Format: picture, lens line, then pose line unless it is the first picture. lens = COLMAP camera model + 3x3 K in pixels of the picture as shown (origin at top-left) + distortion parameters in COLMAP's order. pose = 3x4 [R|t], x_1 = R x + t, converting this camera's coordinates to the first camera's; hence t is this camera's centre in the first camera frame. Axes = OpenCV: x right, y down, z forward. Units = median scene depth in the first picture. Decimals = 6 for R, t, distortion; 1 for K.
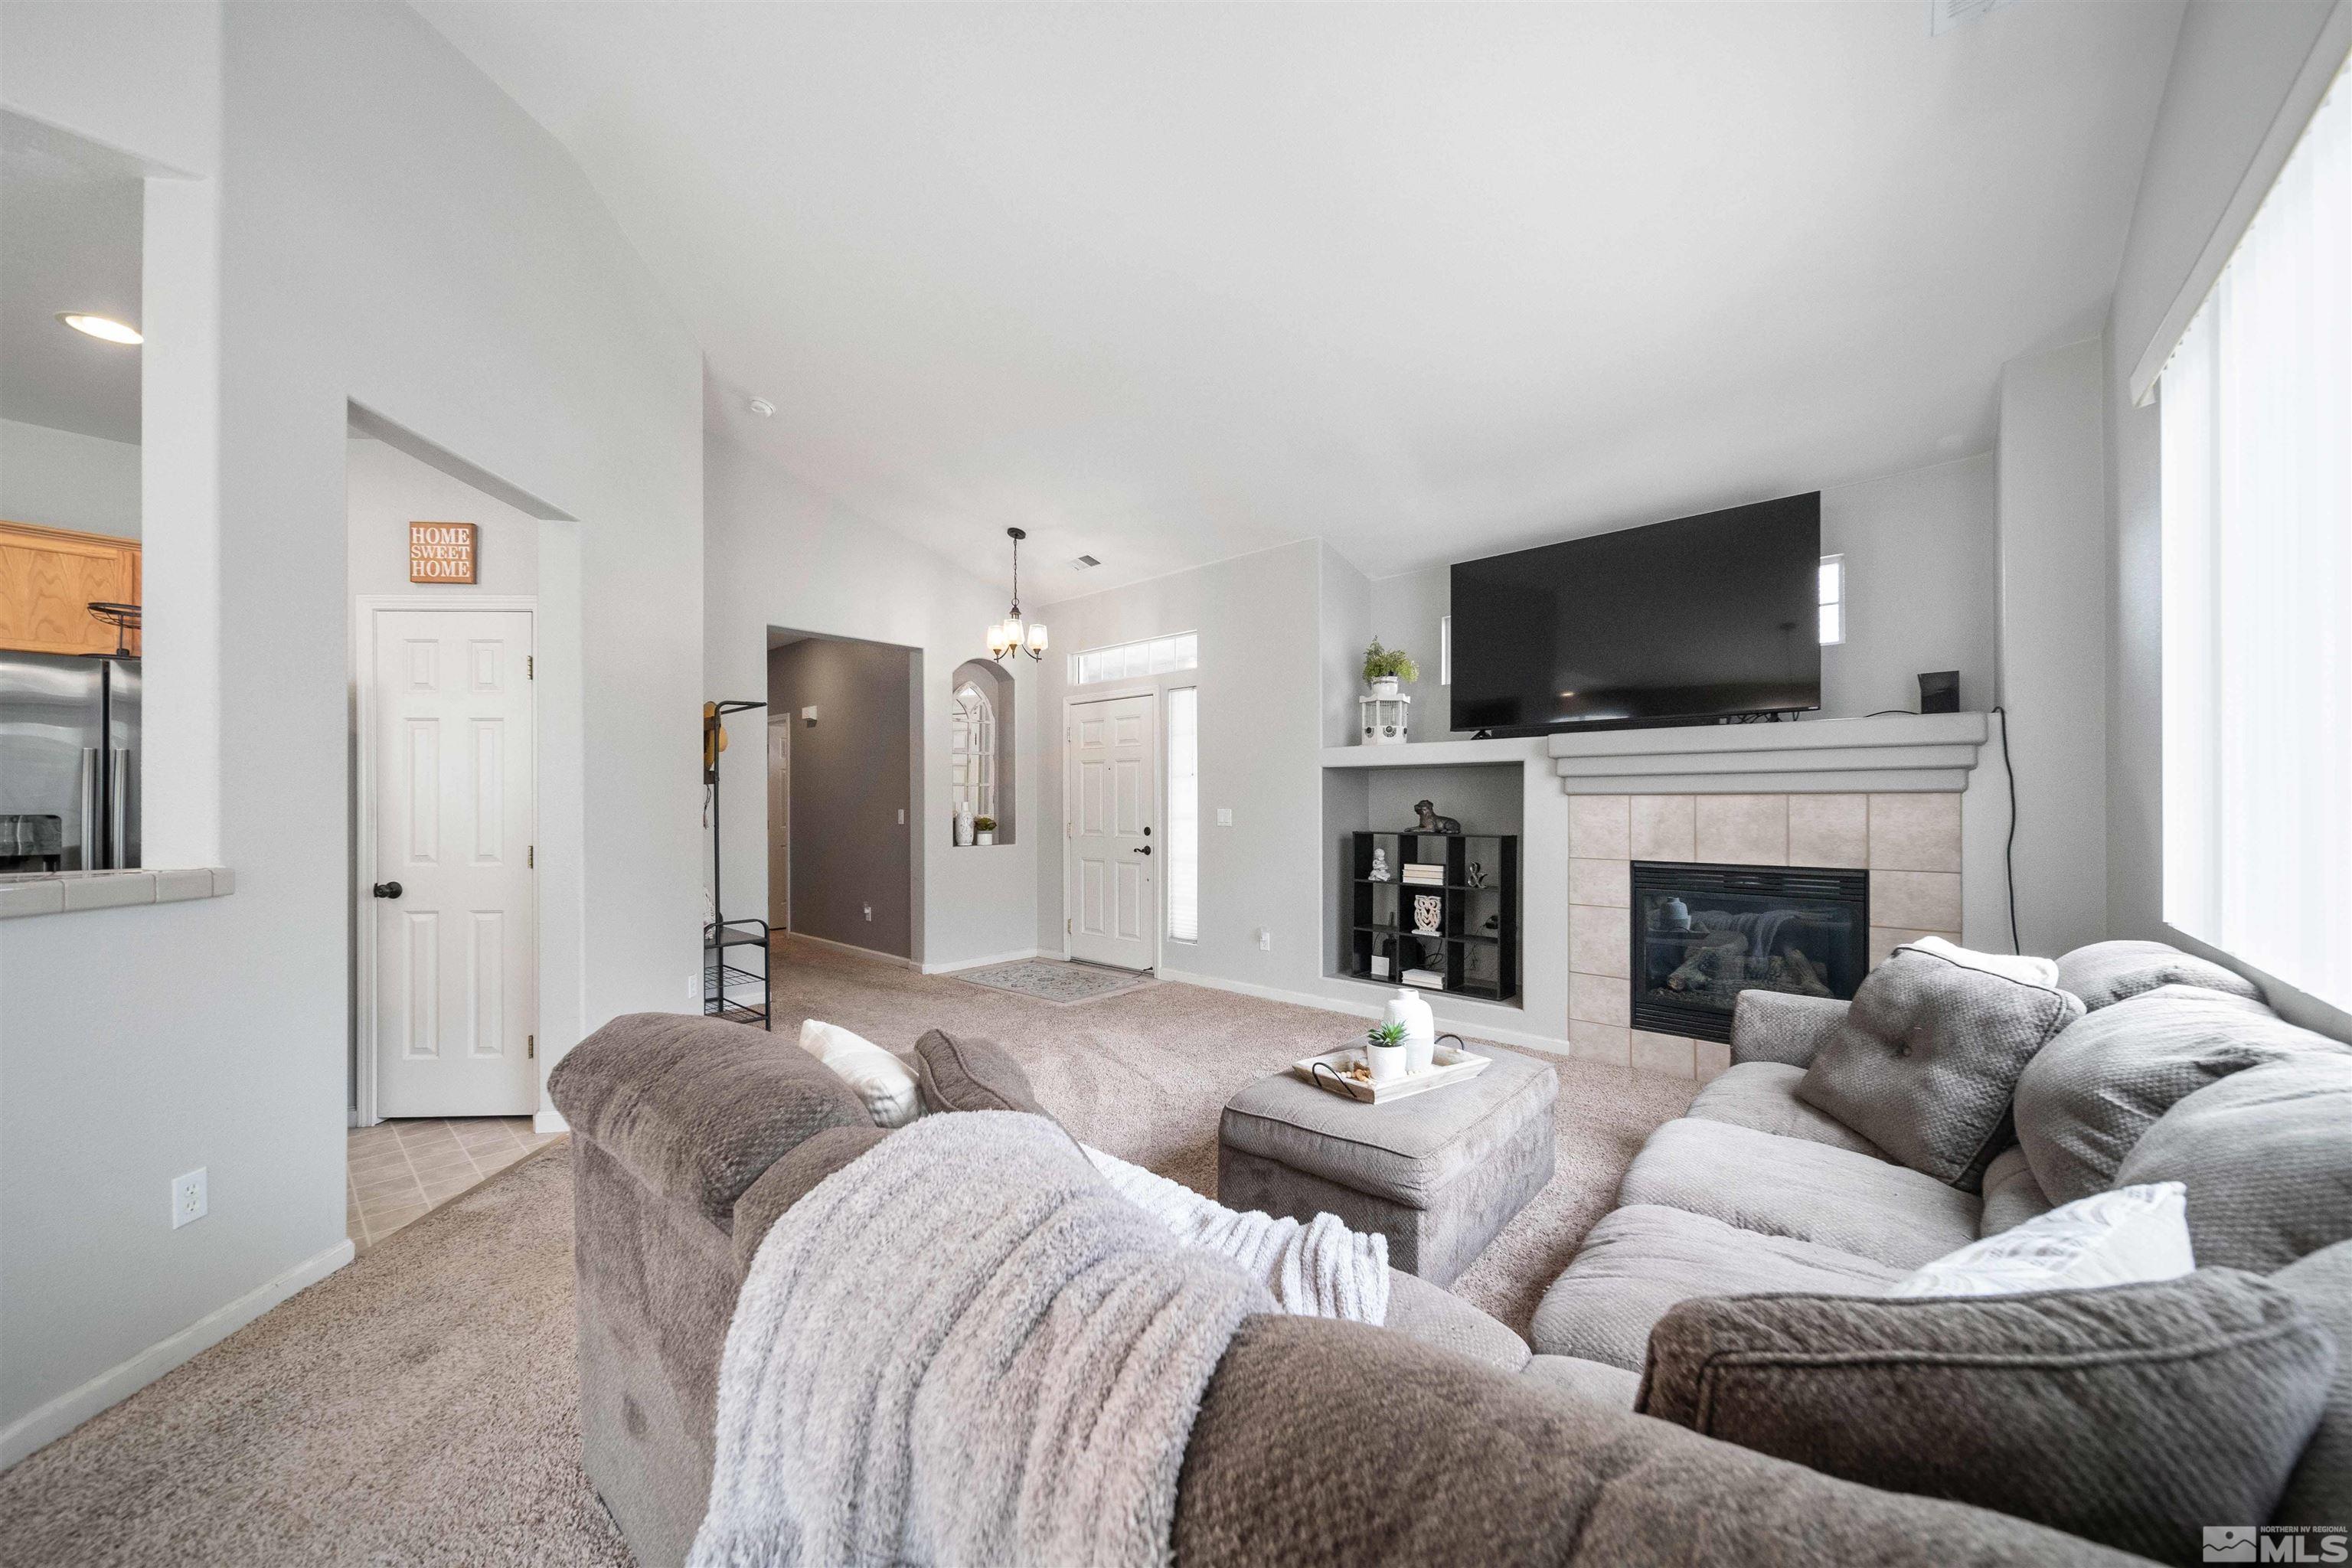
lens RADIAL K [[830.3, 0, 1170.8], [0, 830.3, 802.5], [0, 0, 1]] dist [0.000088, -0.002322]
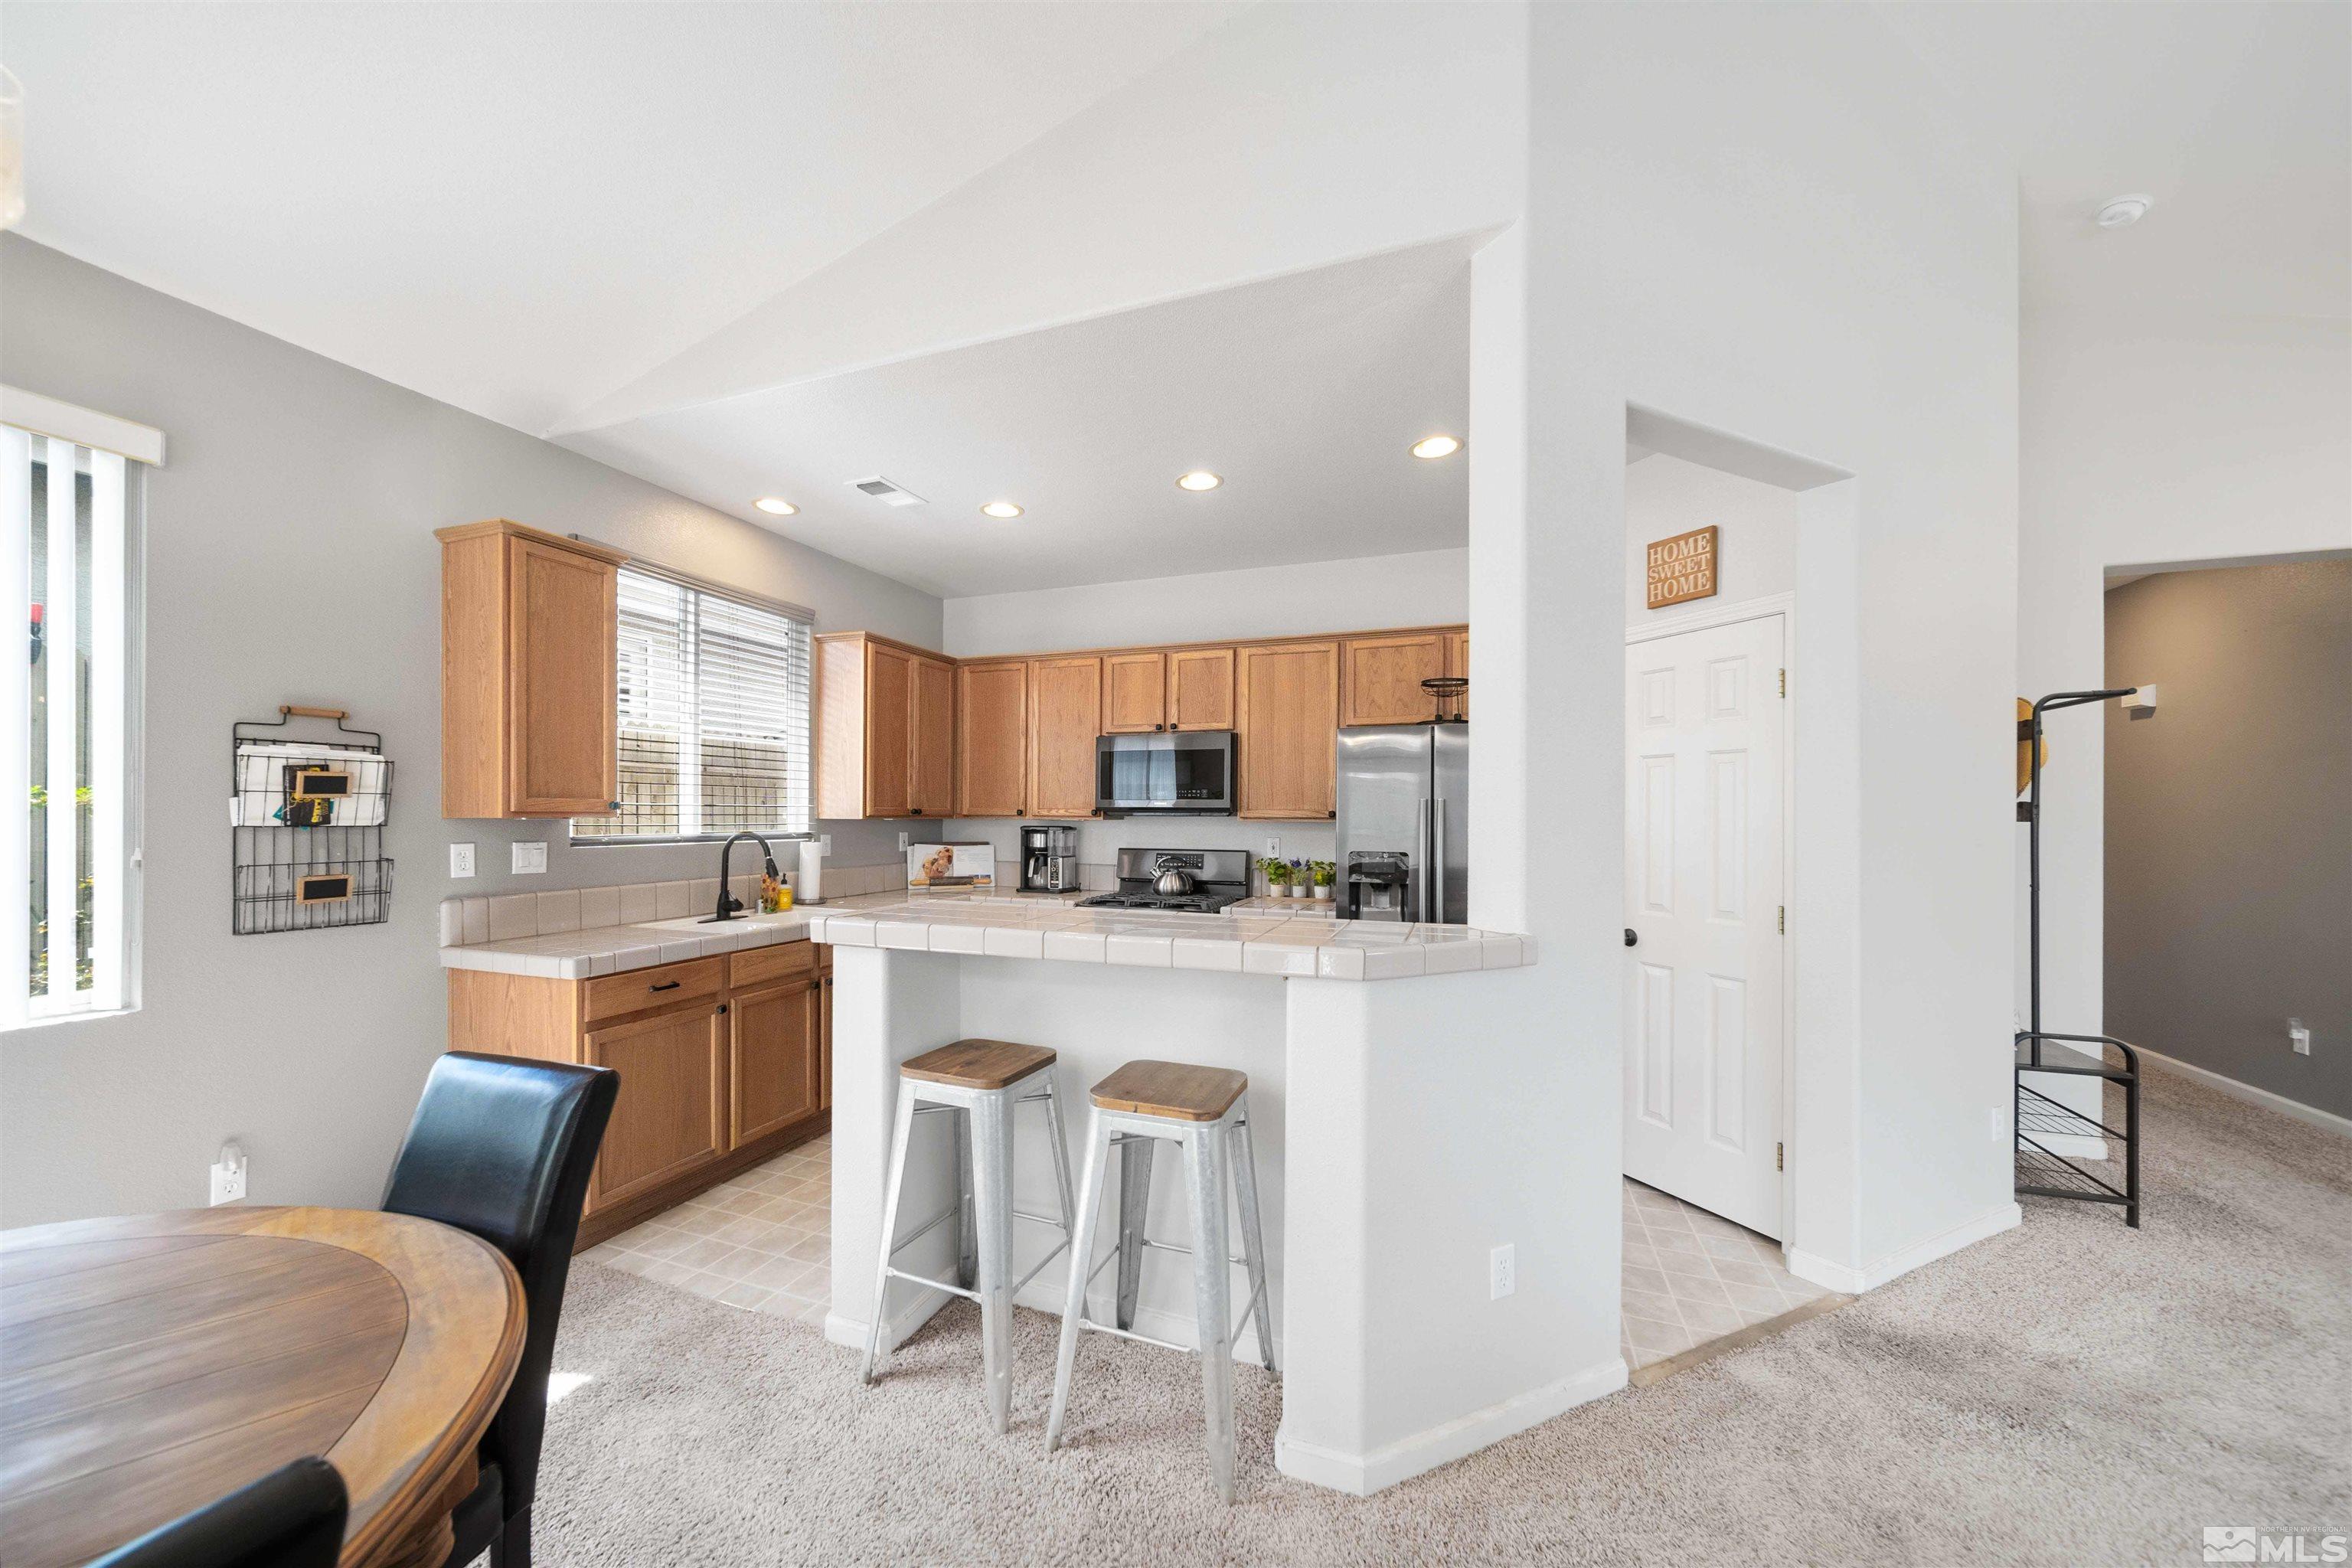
lens RADIAL K [[842.9, 0, 1167.2], [0, 842.9, 815.9], [0, 0, 1]] dist [0.000207, -0.000061]
pose [[0.366511, 0.003913, -0.930405, -0.229937], [-0.003750, 0.999989, 0.002728, -0.034055], [0.930406, 0.002489, 0.366522, 0.148939]]
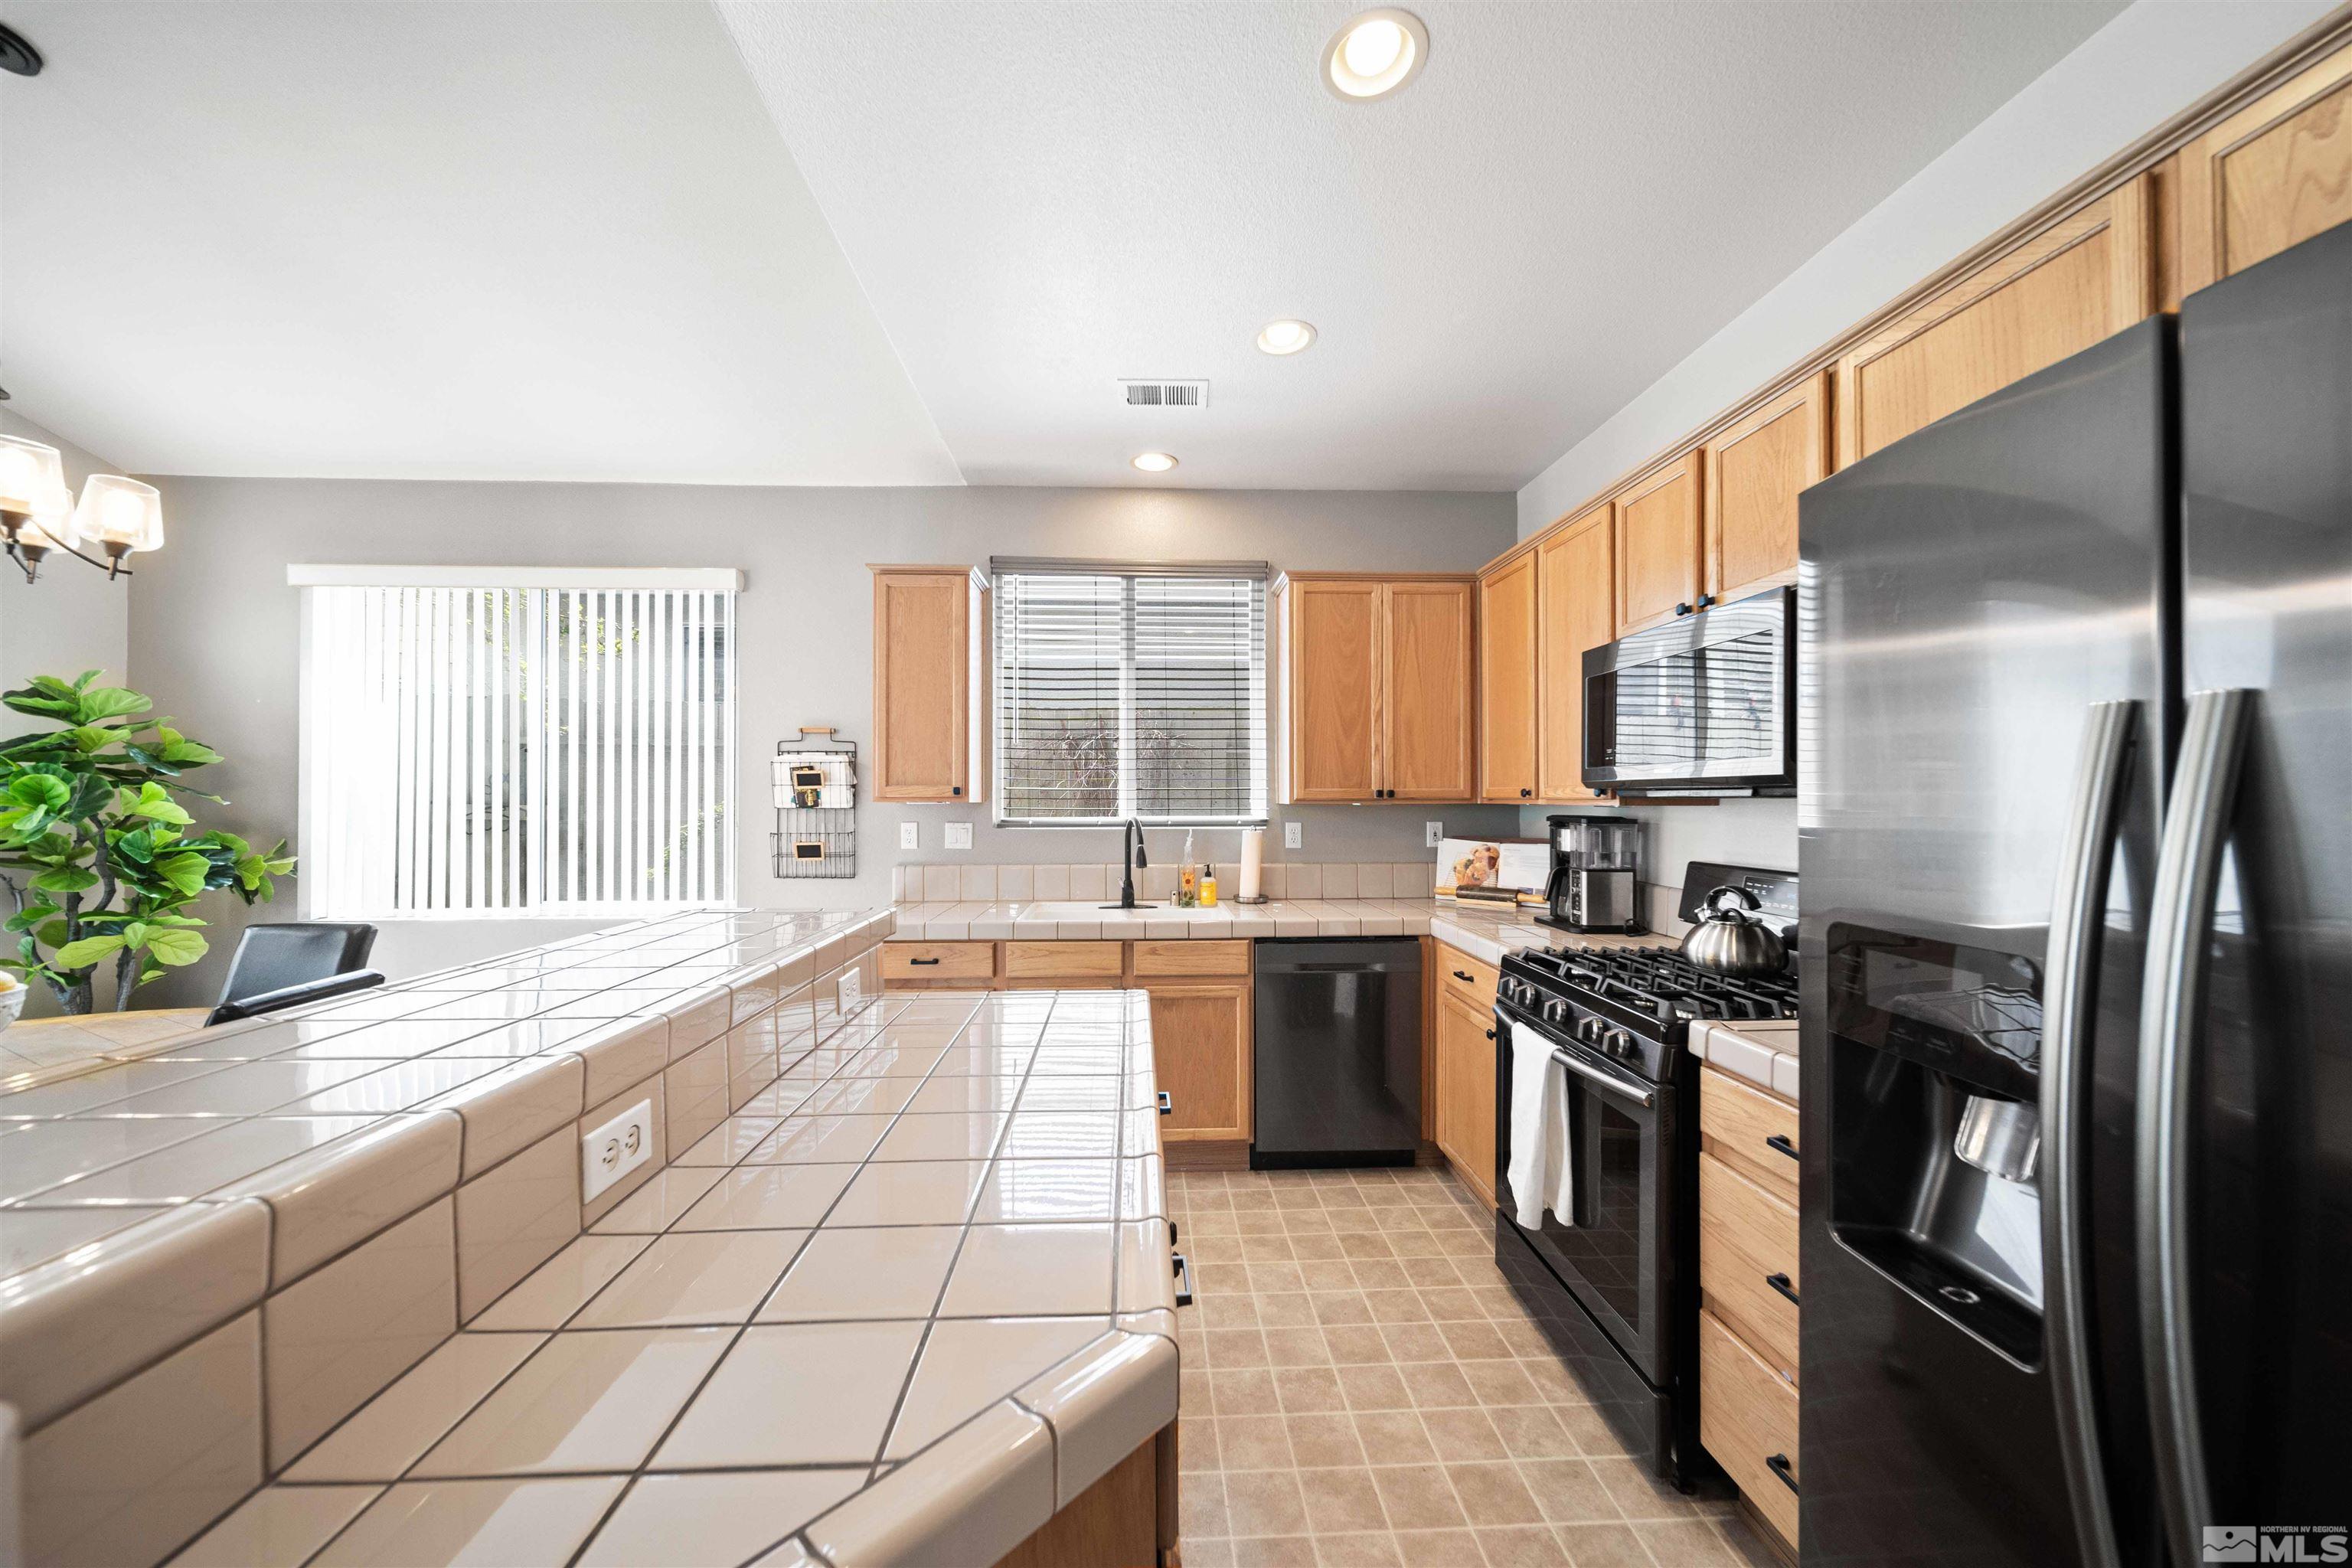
lens RADIAL K [[828.2, 0, 1168.1], [0, 828.2, 790.6], [0, 0, 1]] dist [0.000574, 0.000094]
pose [[-0.715018, -0.004843, -0.699089, -0.766124], [0.002876, 0.999947, -0.009869, -0.030883], [0.699100, -0.009067, -0.714967, 0.794798]]
